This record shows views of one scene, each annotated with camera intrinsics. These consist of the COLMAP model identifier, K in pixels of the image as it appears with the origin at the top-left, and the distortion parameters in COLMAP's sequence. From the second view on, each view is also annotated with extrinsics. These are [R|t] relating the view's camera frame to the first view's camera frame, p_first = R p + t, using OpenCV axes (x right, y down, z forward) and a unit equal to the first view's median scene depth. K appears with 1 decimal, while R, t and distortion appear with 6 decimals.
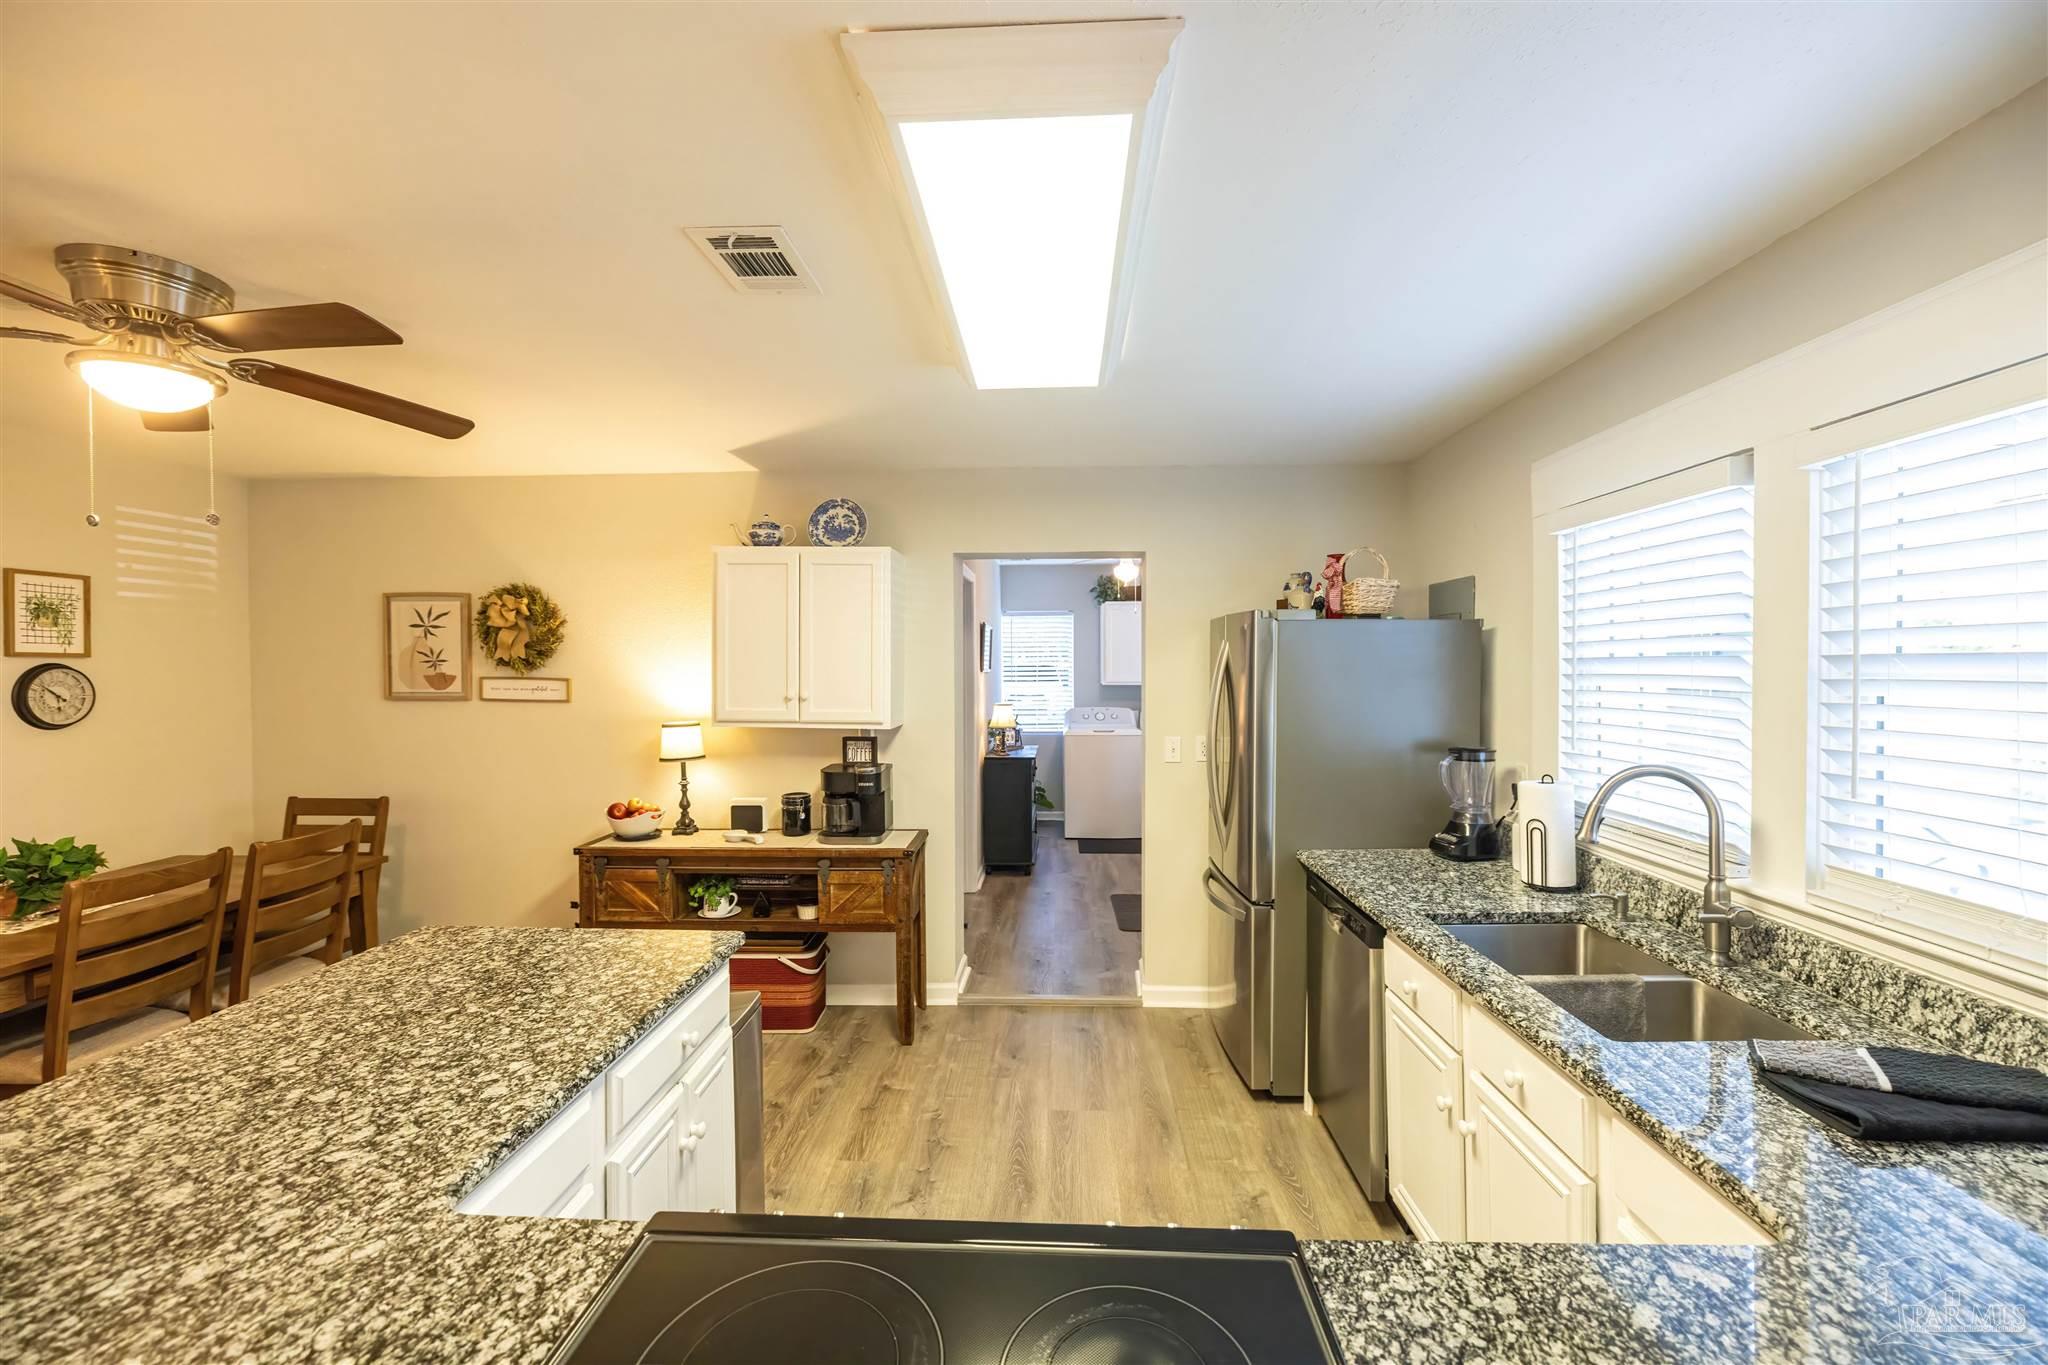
lens RADIAL K [[848.2, 0, 1027.4], [0, 848.2, 676.8], [0, 0, 1]] dist [-0.001846, -0.000006]
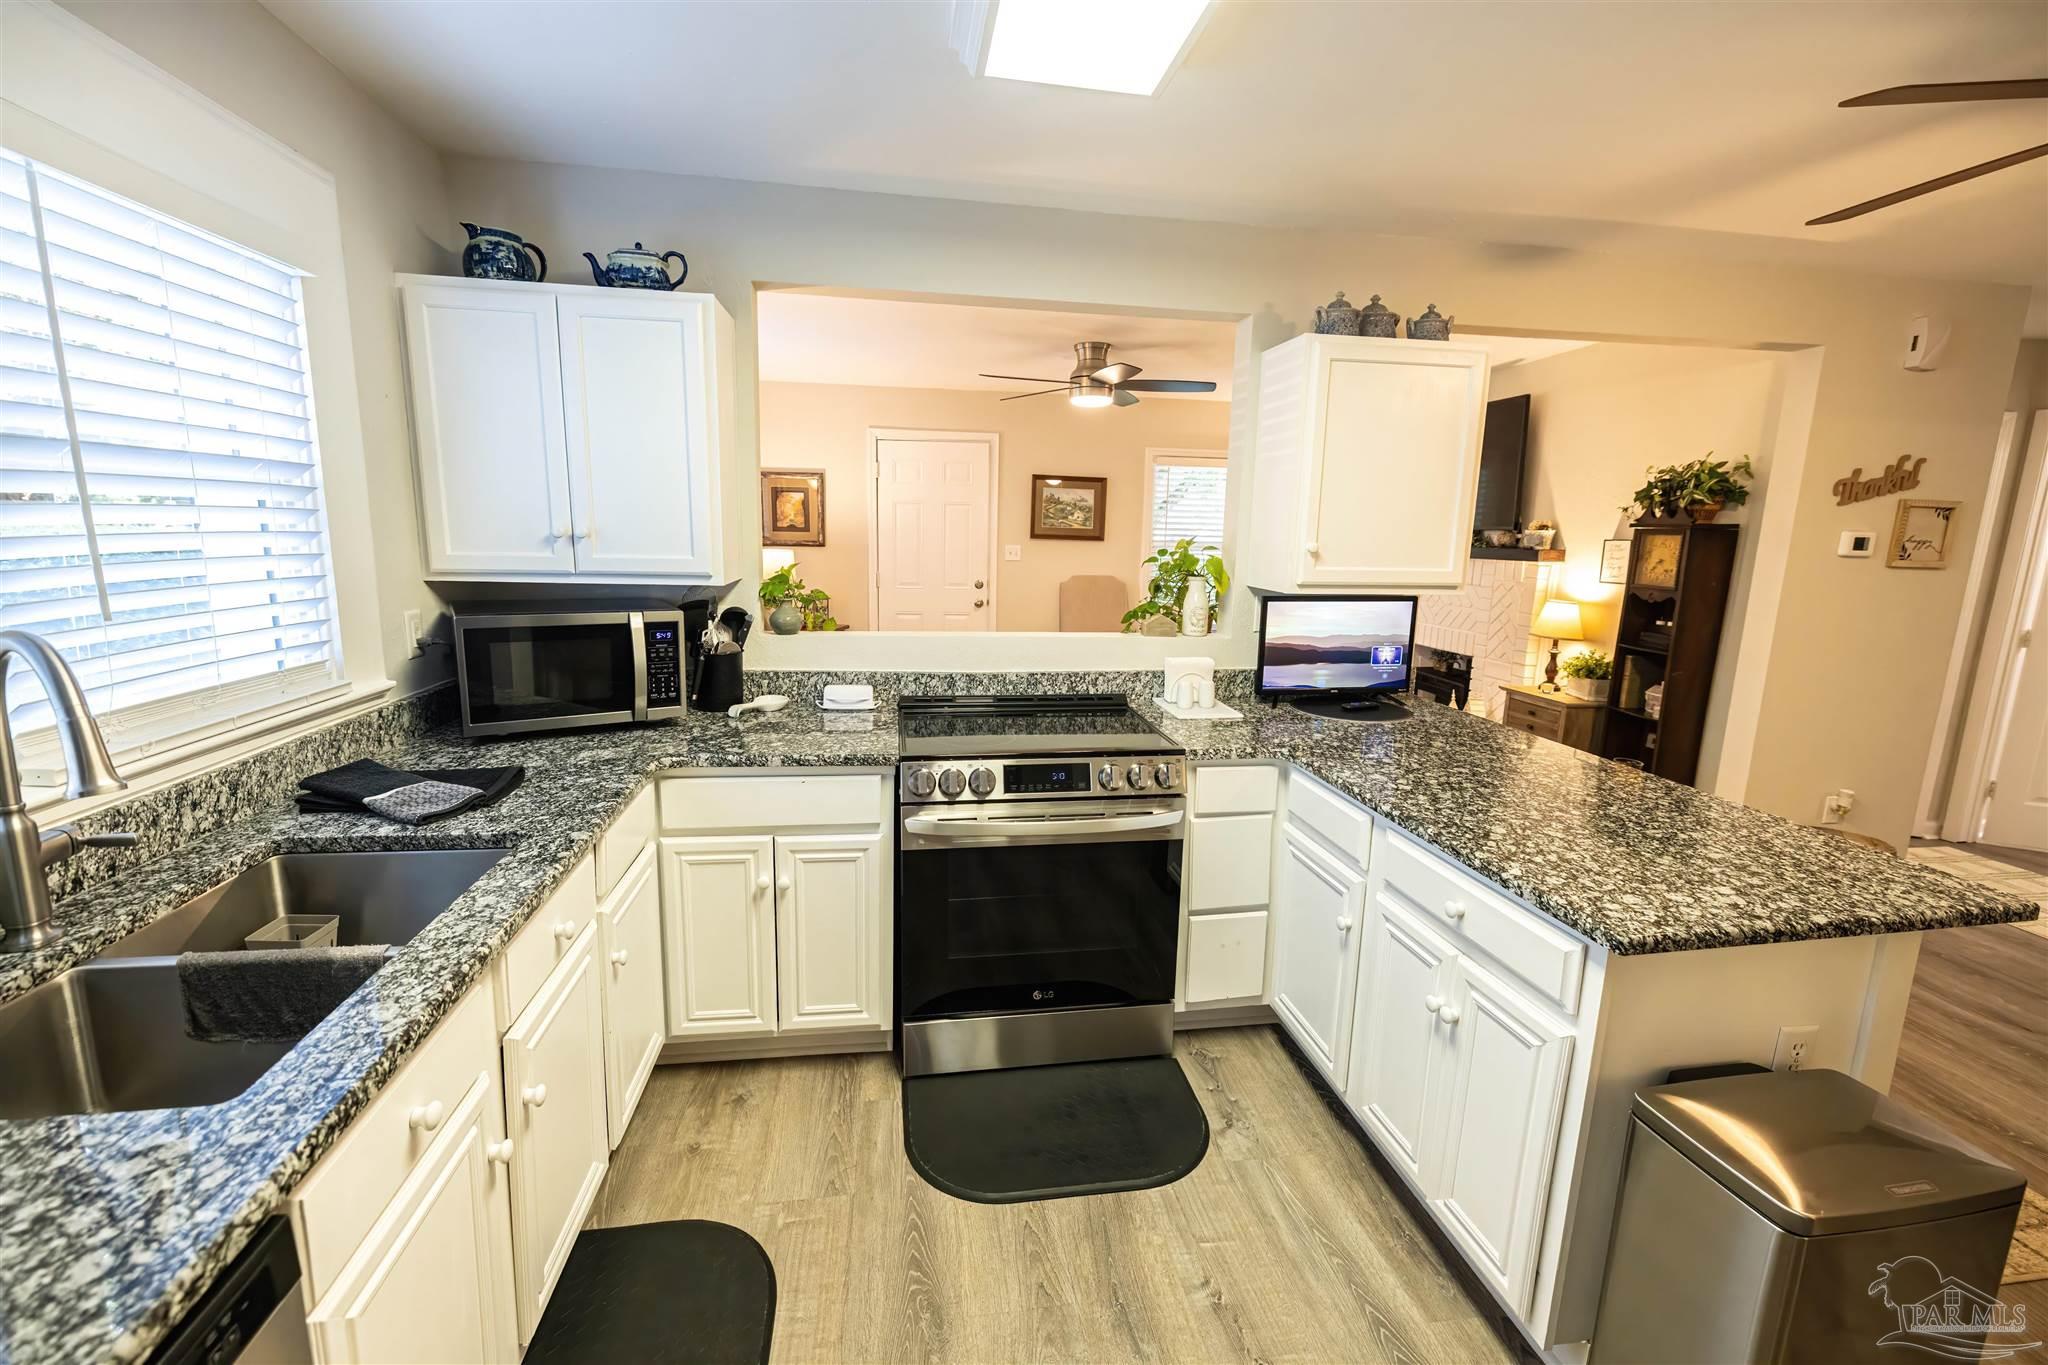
lens RADIAL K [[848.2, 0, 1027.4], [0, 848.2, 676.8], [0, 0, 1]] dist [-0.001846, -0.000006]
pose [[-0.980011, 0.014110, -0.198442, 0.119566], [-0.024919, 0.980919, 0.192812, 0.007264], [0.197376, 0.193903, -0.960960, 0.882510]]
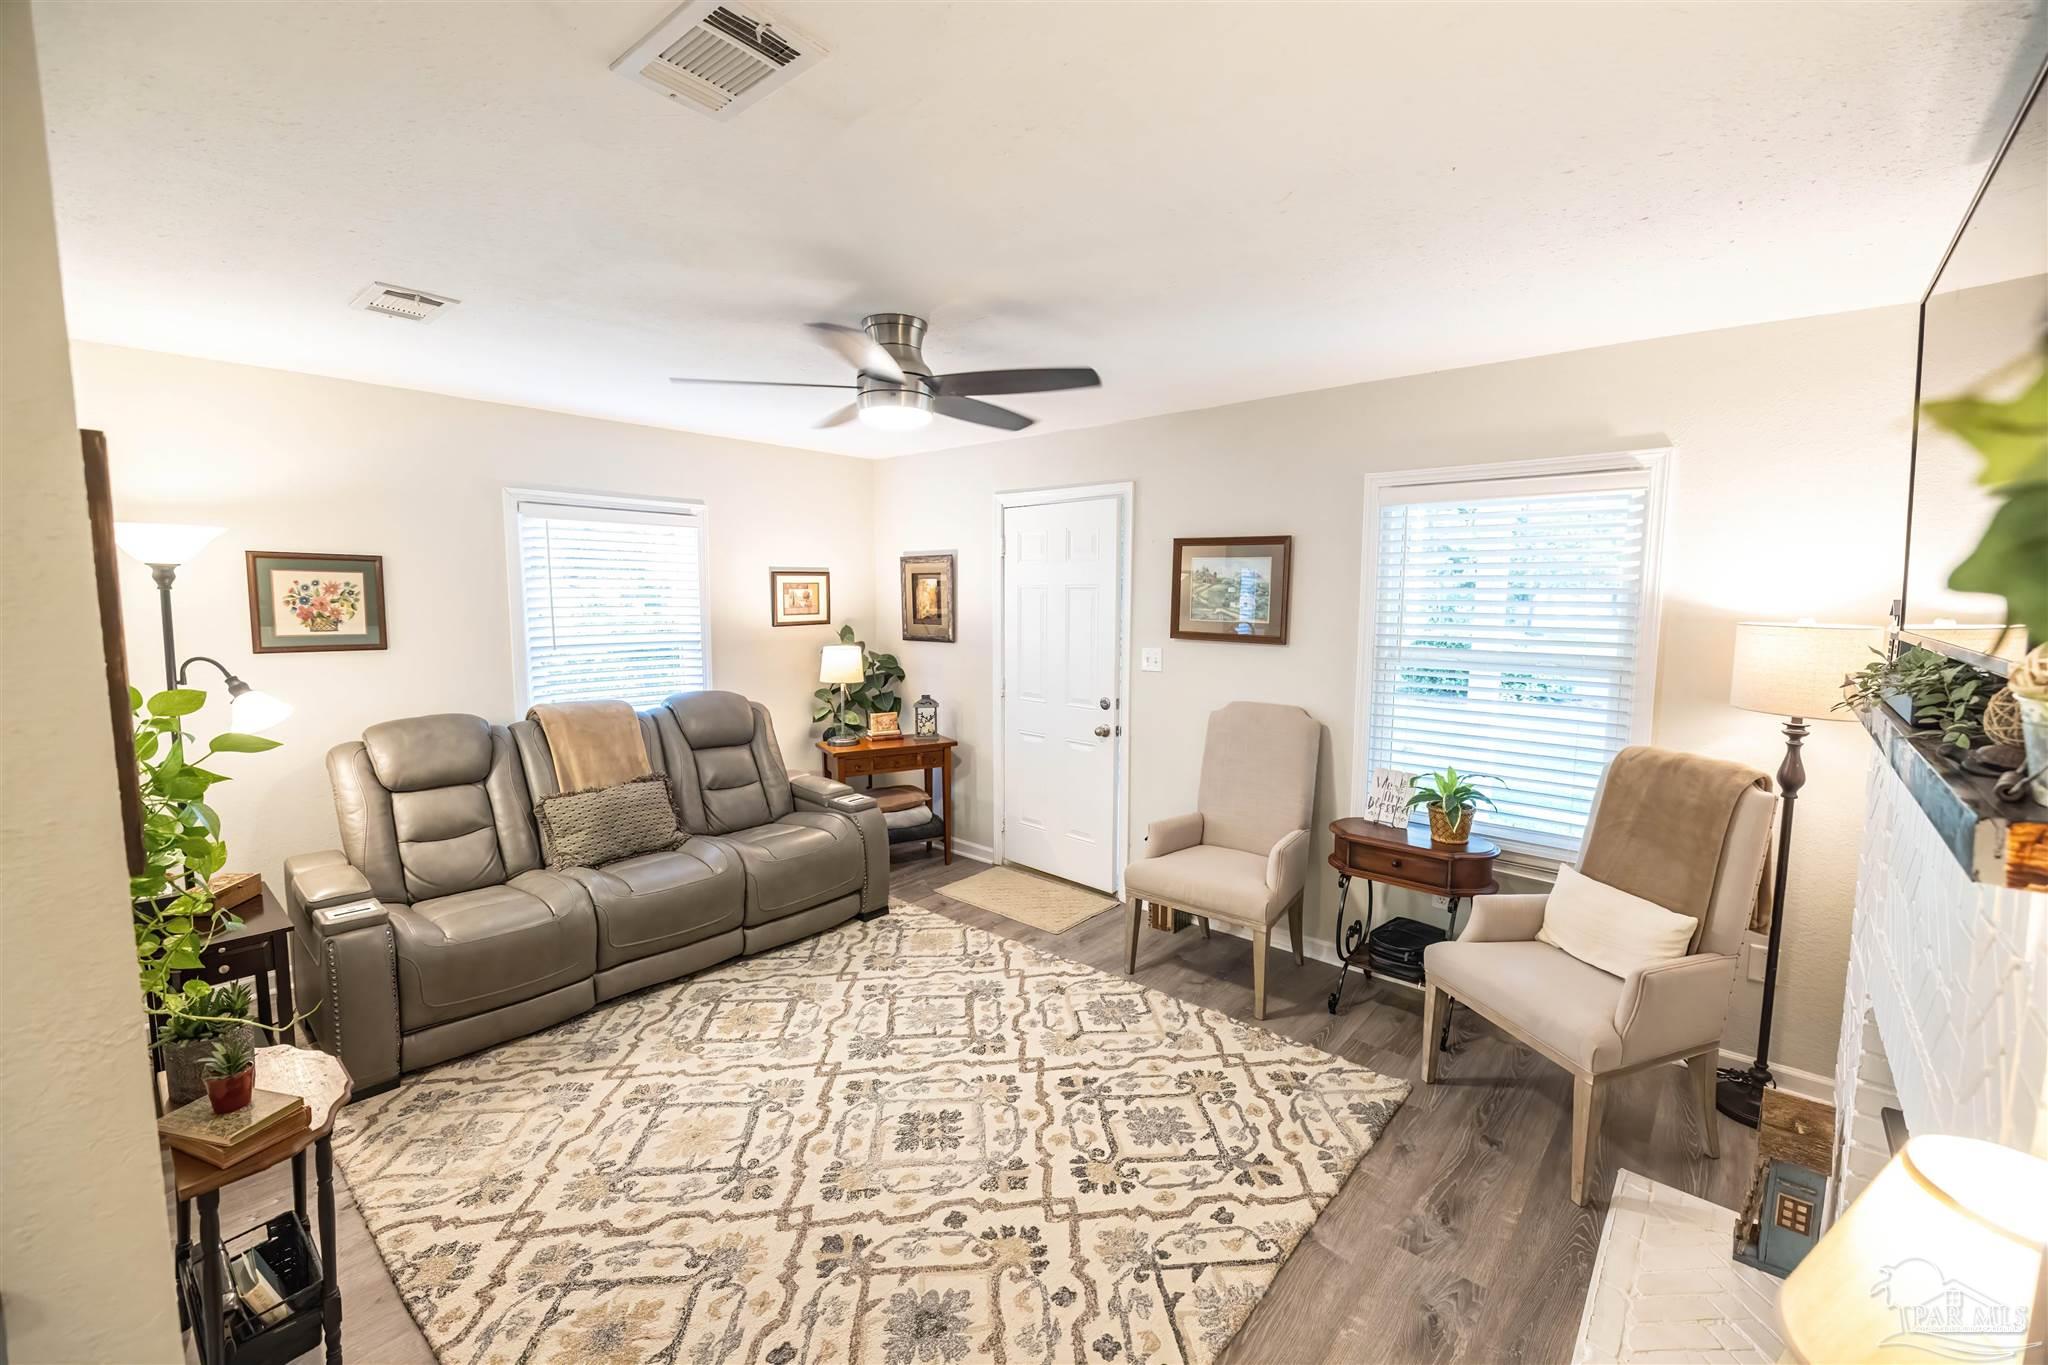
lens RADIAL K [[848.2, 0, 1027.4], [0, 848.2, 676.8], [0, 0, 1]] dist [-0.001846, -0.000006]
pose [[-0.782566, -0.064921, 0.619174, -0.817493], [0.009127, 0.993245, 0.115678, -0.016167], [-0.622501, 0.096177, -0.776687, 0.102029]]
